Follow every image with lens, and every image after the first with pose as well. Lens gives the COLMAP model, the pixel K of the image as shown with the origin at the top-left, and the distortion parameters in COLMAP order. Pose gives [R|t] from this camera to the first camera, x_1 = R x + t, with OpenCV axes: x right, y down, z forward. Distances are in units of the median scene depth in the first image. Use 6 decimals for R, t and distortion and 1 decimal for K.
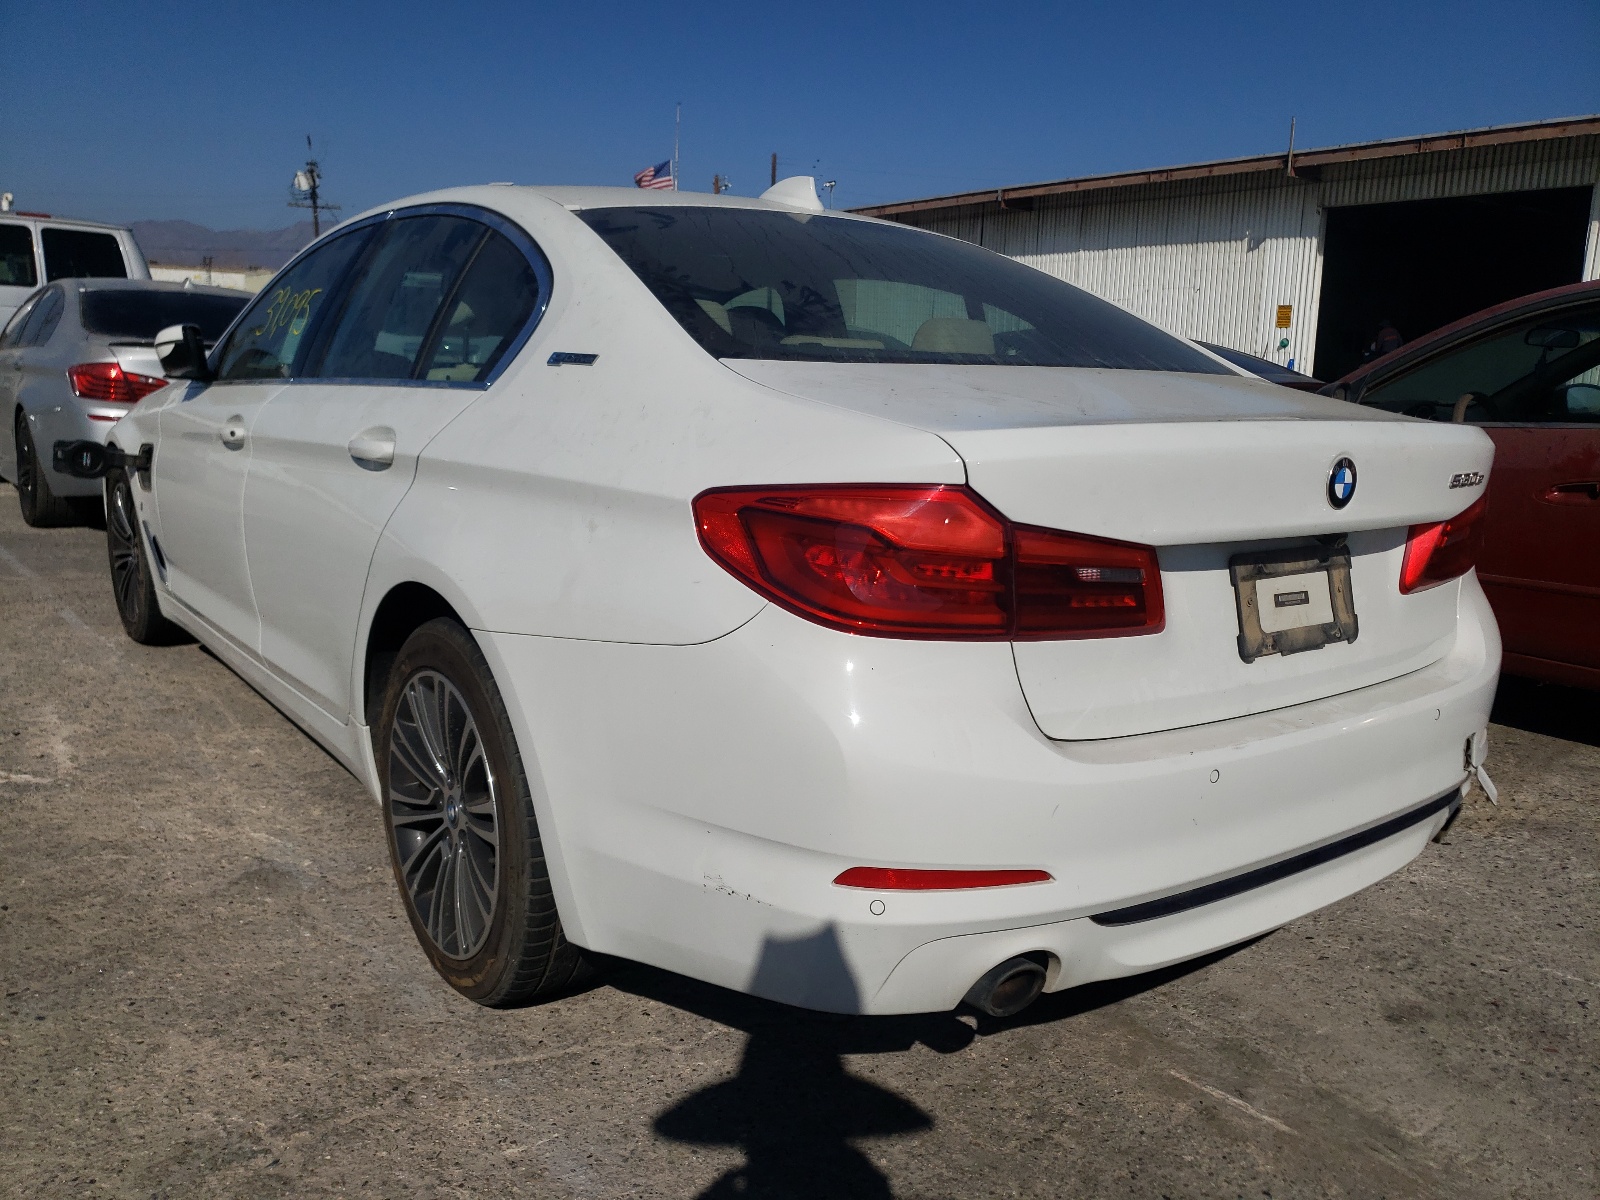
lens RADIAL K [[1371.3, 0, 800.0], [0, 1371.3, 600.0], [0, 0, 1]] dist [0.060832, -0.005233]
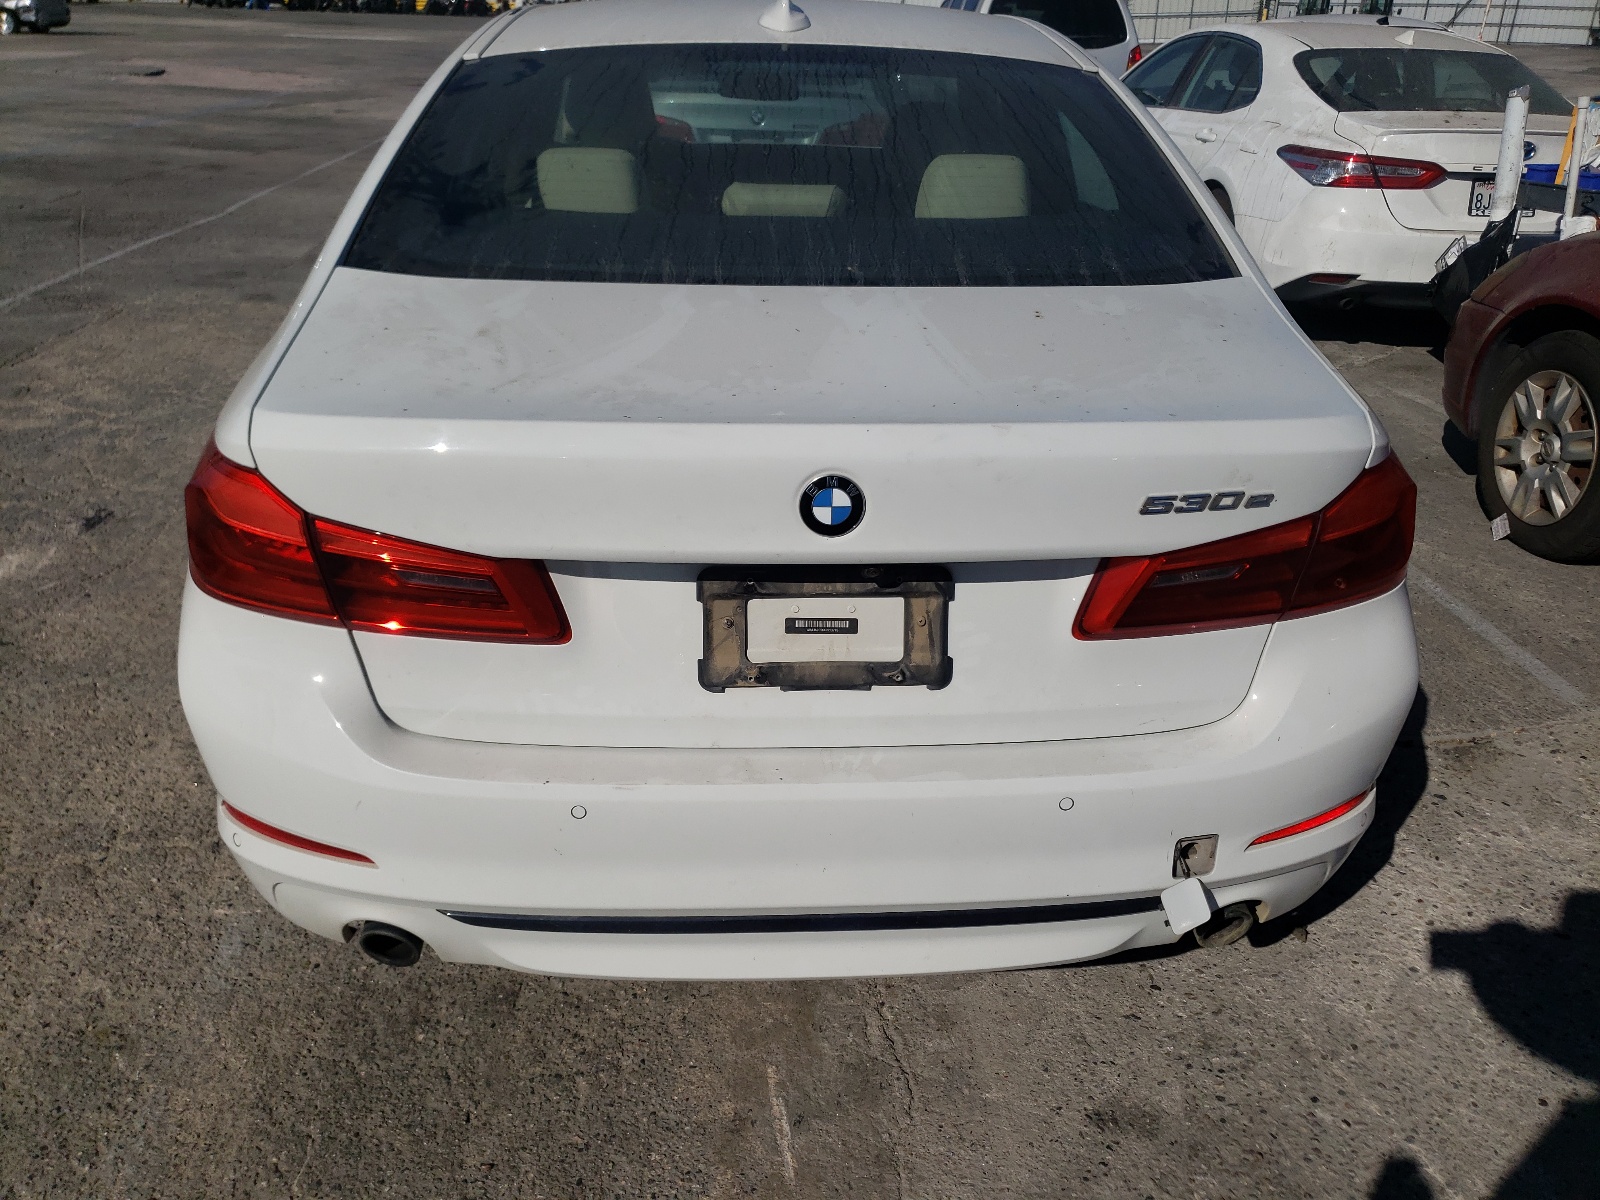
lens RADIAL K [[1371.3, 0, 800.0], [0, 1371.3, 600.0], [0, 0, 1]] dist [0.060832, -0.005233]
pose [[0.804402, 0.219957, -0.551867, 0.788037], [-0.085183, 0.962039, 0.259277, -0.224459], [0.587947, -0.161553, 0.792602, 0.350328]]
